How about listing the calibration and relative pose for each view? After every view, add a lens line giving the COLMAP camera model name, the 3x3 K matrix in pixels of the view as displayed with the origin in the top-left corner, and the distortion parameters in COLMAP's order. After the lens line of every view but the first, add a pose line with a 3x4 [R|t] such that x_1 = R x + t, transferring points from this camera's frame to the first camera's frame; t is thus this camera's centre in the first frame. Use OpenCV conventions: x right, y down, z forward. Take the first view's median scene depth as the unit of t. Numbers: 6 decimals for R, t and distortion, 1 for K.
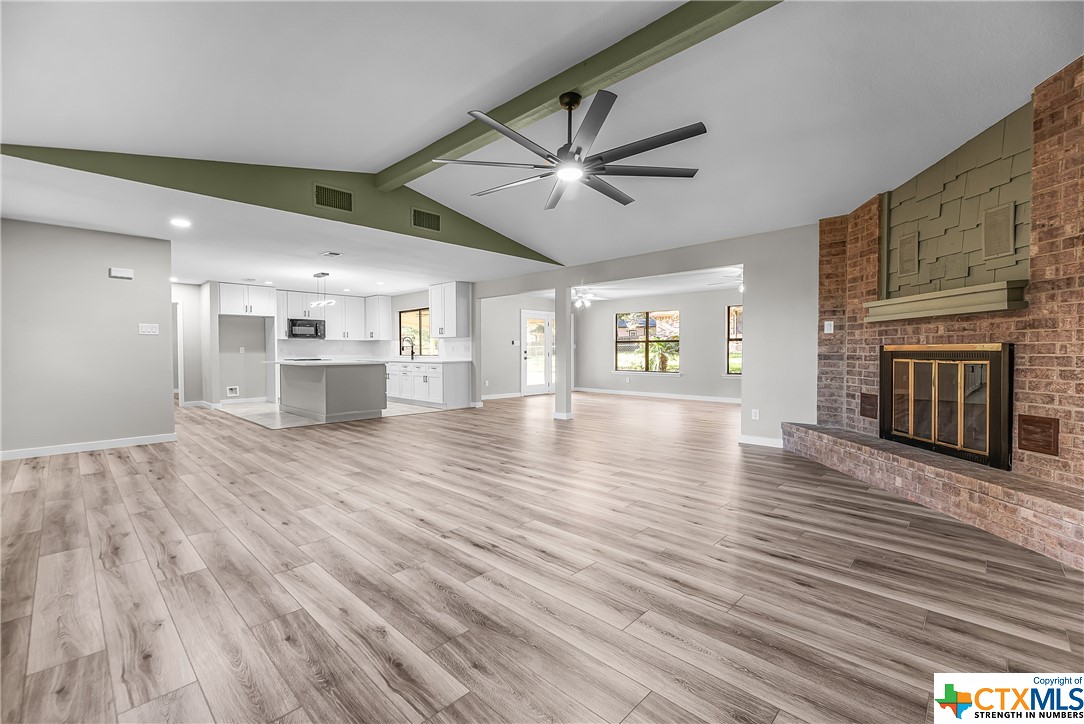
lens RADIAL K [[467.1, 0, 582.7], [0, 467.1, 359.5], [0, 0, 1]] dist [-0.000530, -0.000166]
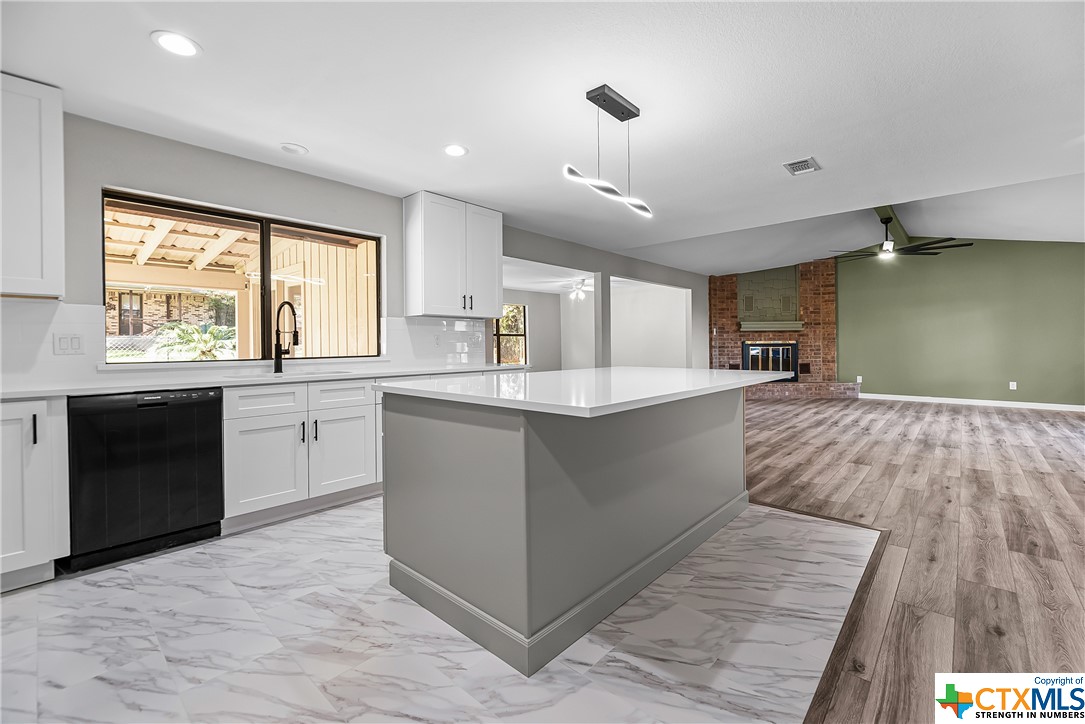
lens RADIAL K [[462.3, 0, 544.4], [0, 462.3, 346.1], [0, 0, 1]] dist [-0.000482, -0.000128]
pose [[0.017232, -0.001021, 0.999851, -1.771997], [0.025506, 0.999675, 0.000582, -0.035766], [-0.999526, 0.025492, 0.017252, 2.111414]]
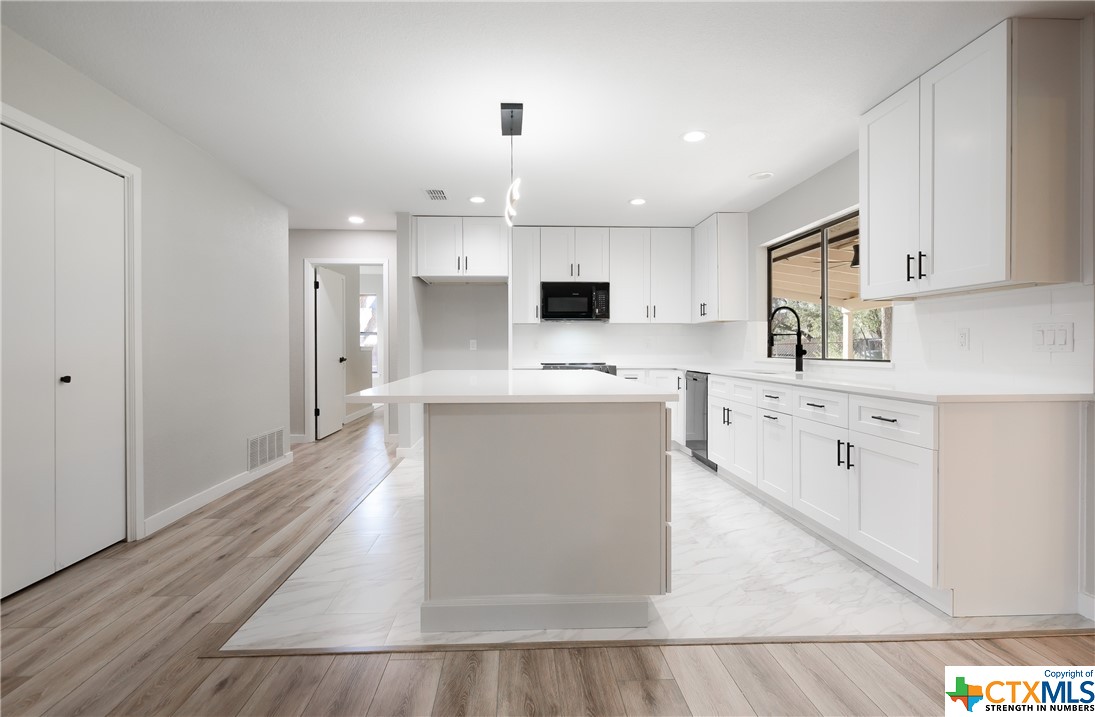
lens RADIAL K [[546.6, 0, 547.5], [0, 546.6, 358.5], [0, 0, 1]] dist [0.022731, -0.000047]
pose [[0.698197, 0.013822, -0.715772, -0.526068], [-0.011003, 0.999903, 0.008576, -0.027731], [0.715821, 0.001888, 0.698282, 1.502861]]
